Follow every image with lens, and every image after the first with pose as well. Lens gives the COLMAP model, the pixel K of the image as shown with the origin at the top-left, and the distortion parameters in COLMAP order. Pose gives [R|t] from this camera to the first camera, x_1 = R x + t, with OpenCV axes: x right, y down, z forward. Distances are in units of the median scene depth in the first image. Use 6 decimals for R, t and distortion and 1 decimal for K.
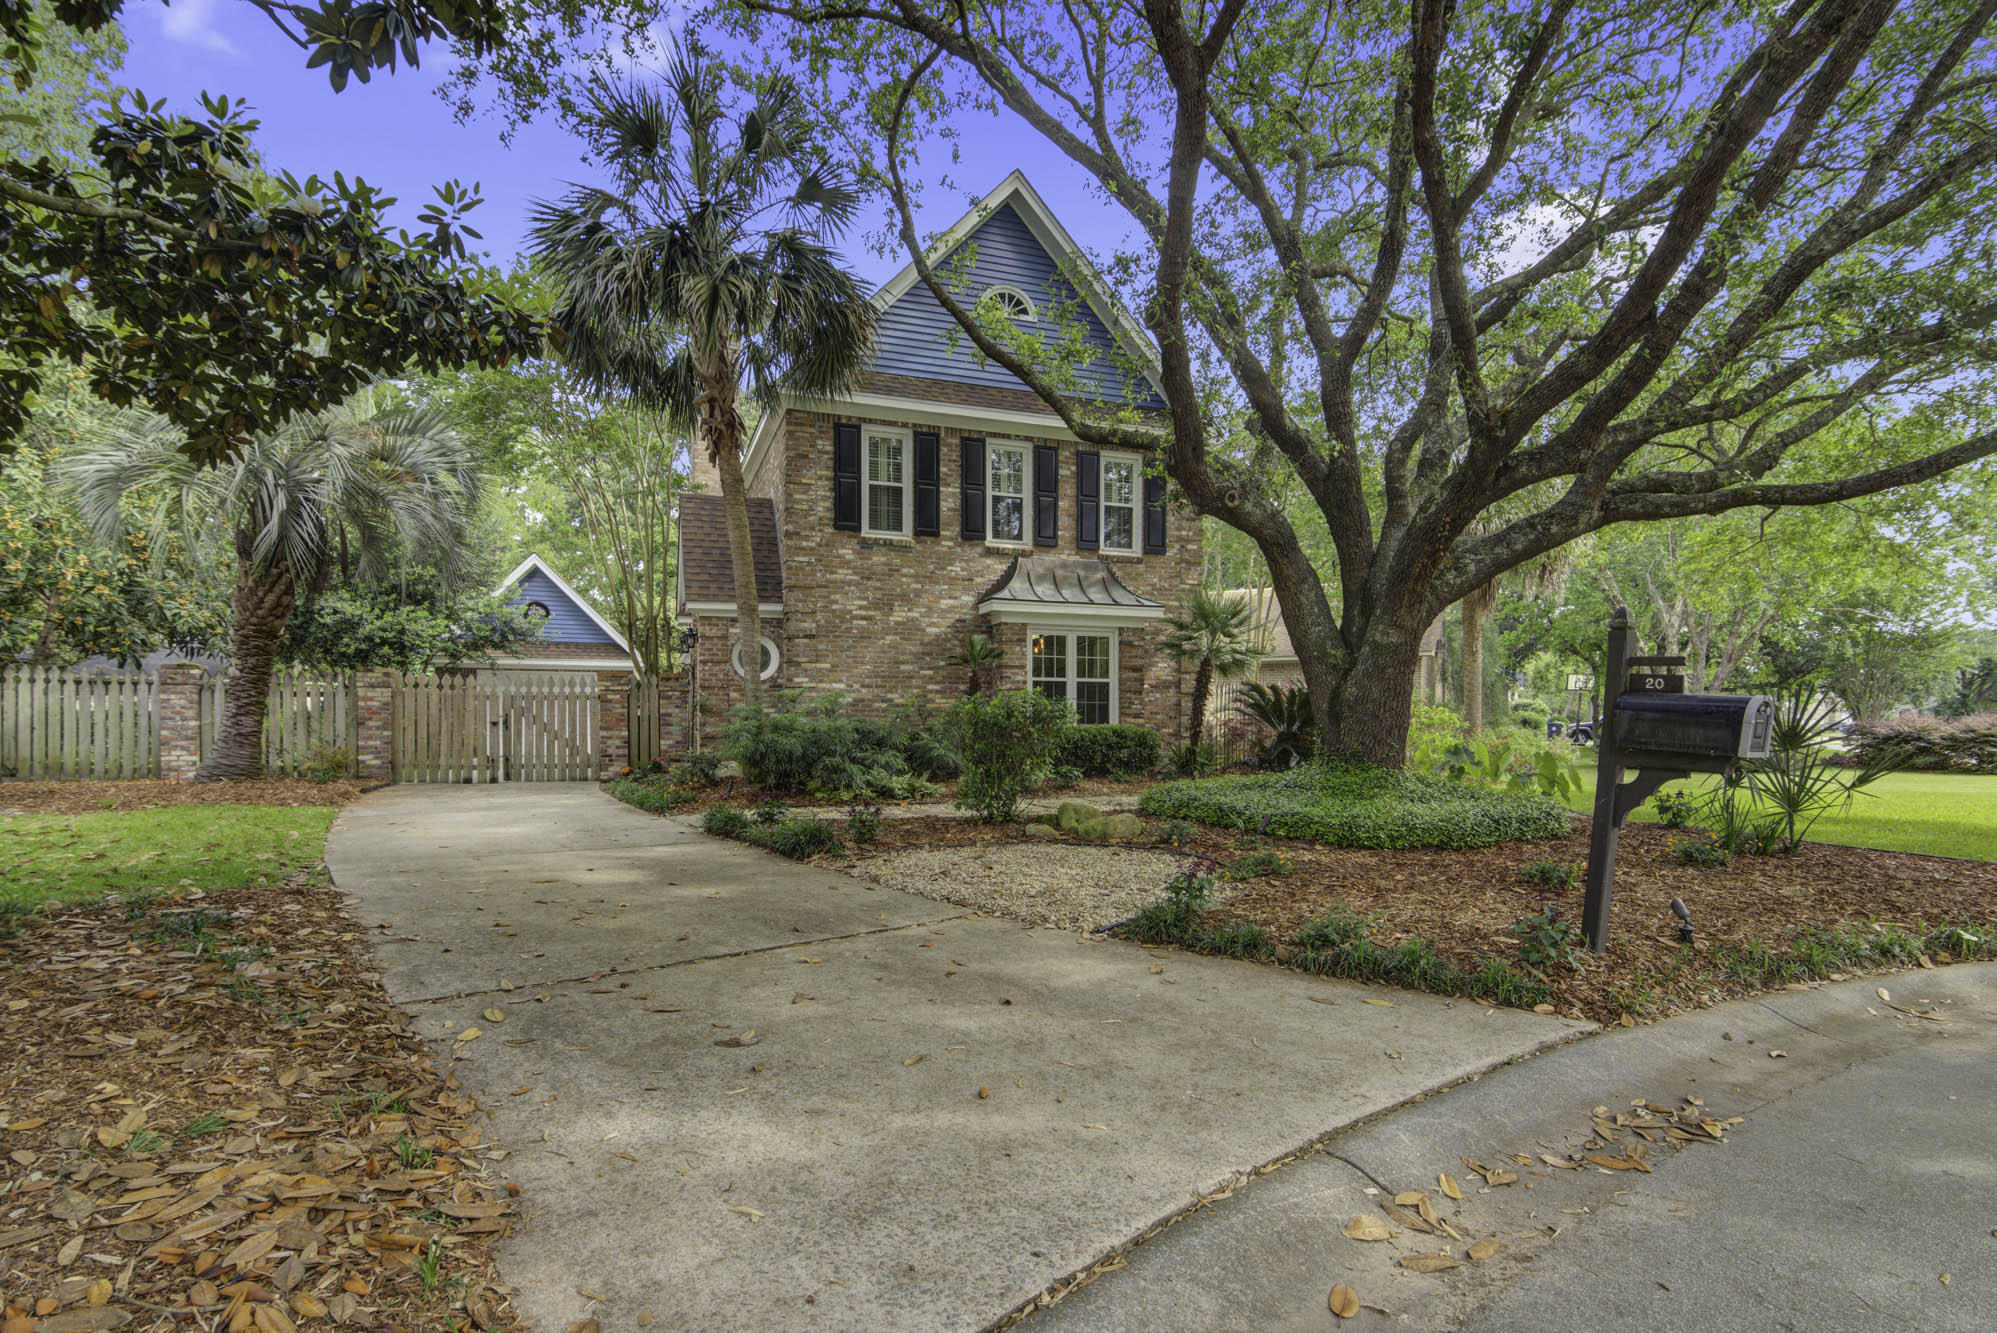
lens RADIAL K [[976.2, 0, 998.5], [0, 976.2, 666.5], [0, 0, 1]] dist [-0.002388, -0.013867]
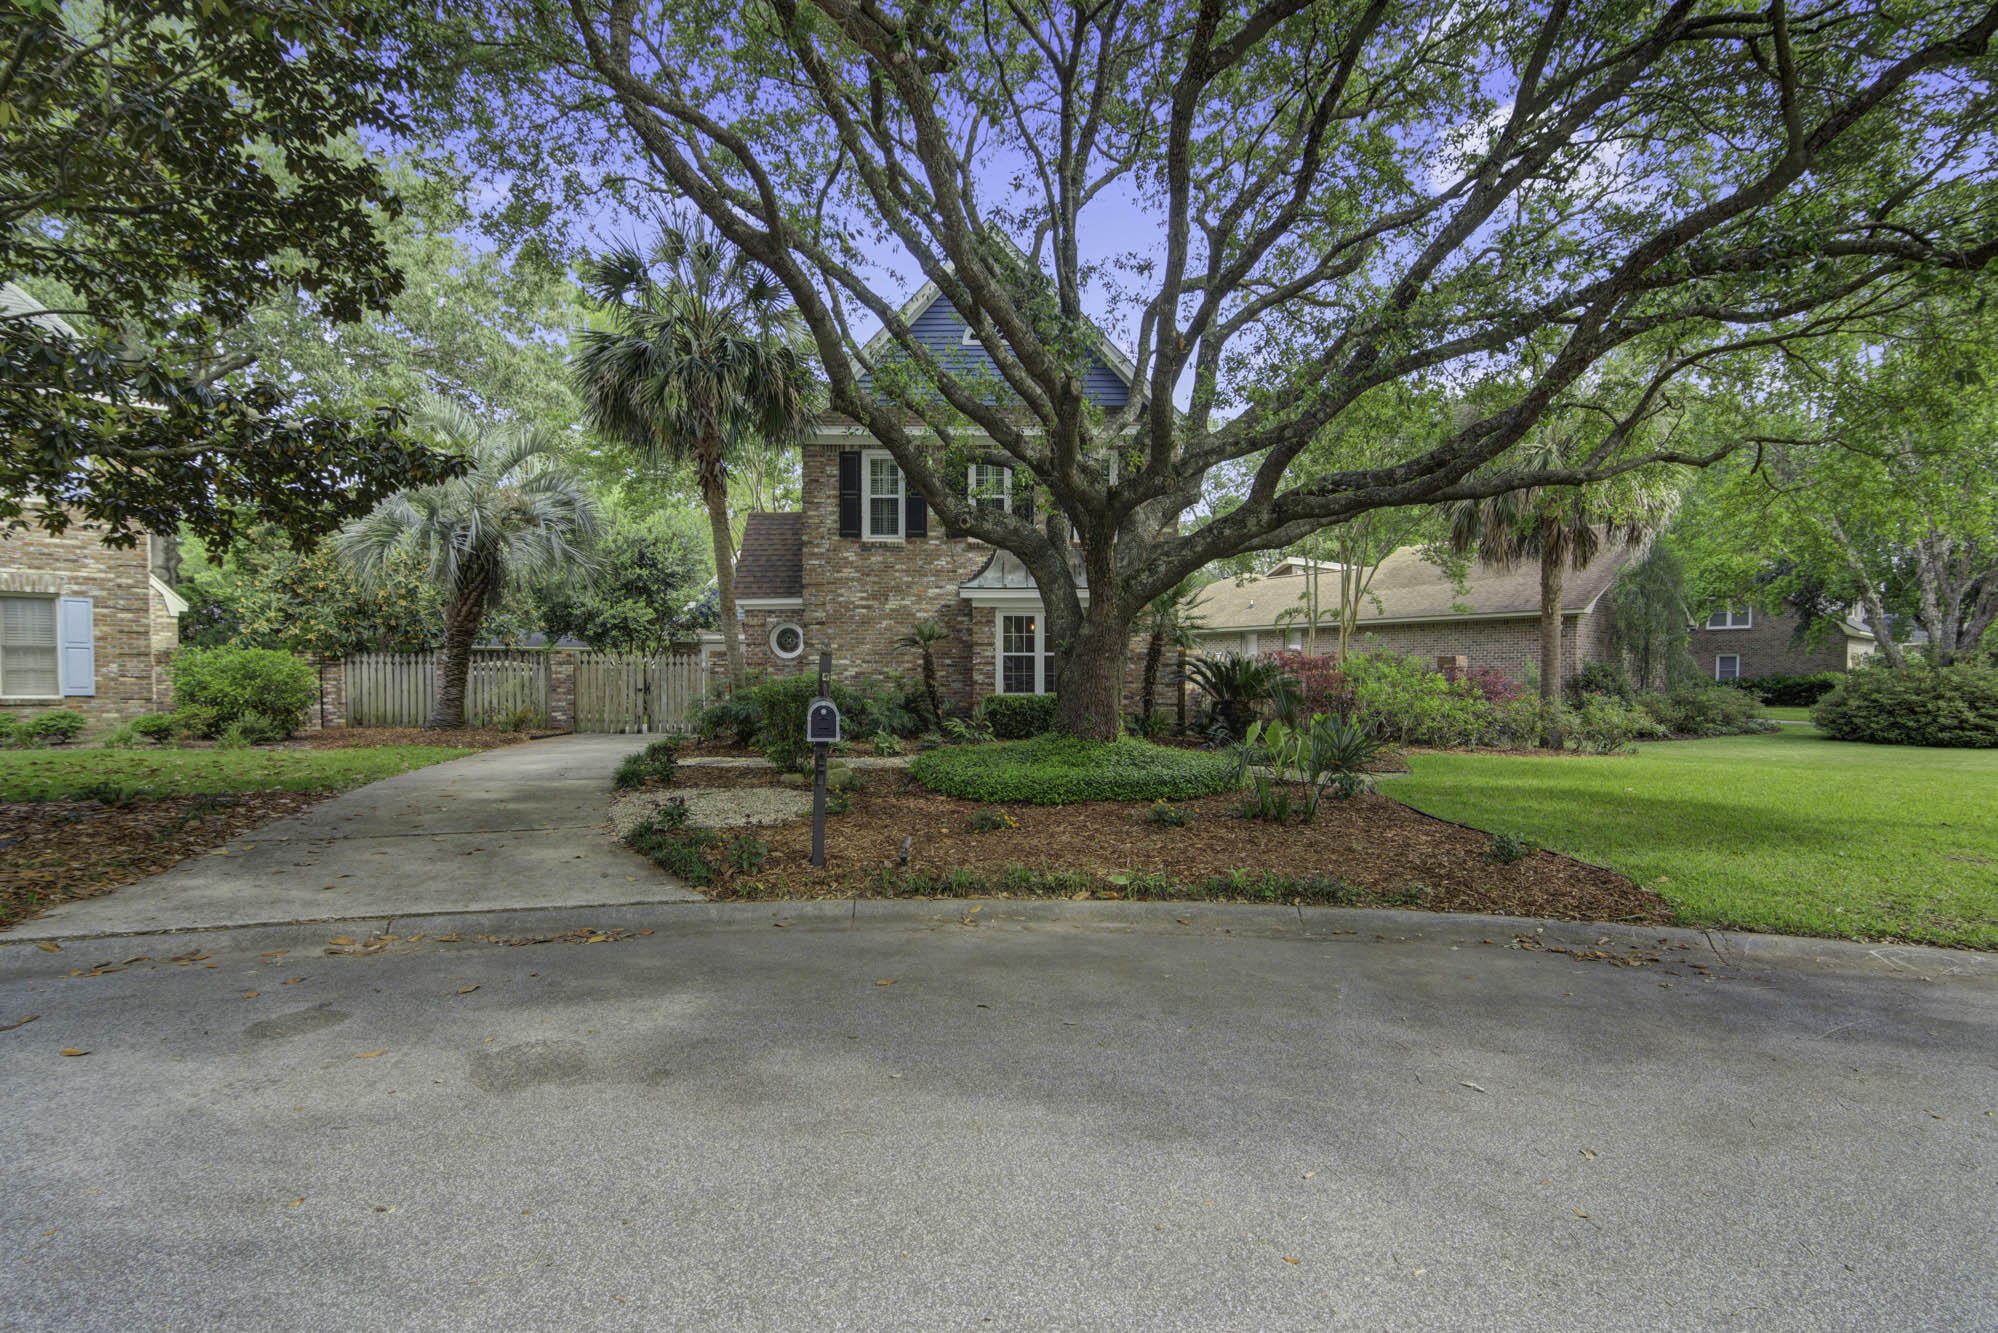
lens RADIAL K [[968.0, 0, 992.8], [0, 968.0, 640.3], [0, 0, 1]] dist [-0.013391, -0.013212]
pose [[0.939317, -0.014735, -0.342733, 0.431348], [0.022075, 0.999603, 0.017526, -0.024949], [0.342339, -0.024029, 0.939269, -0.101849]]
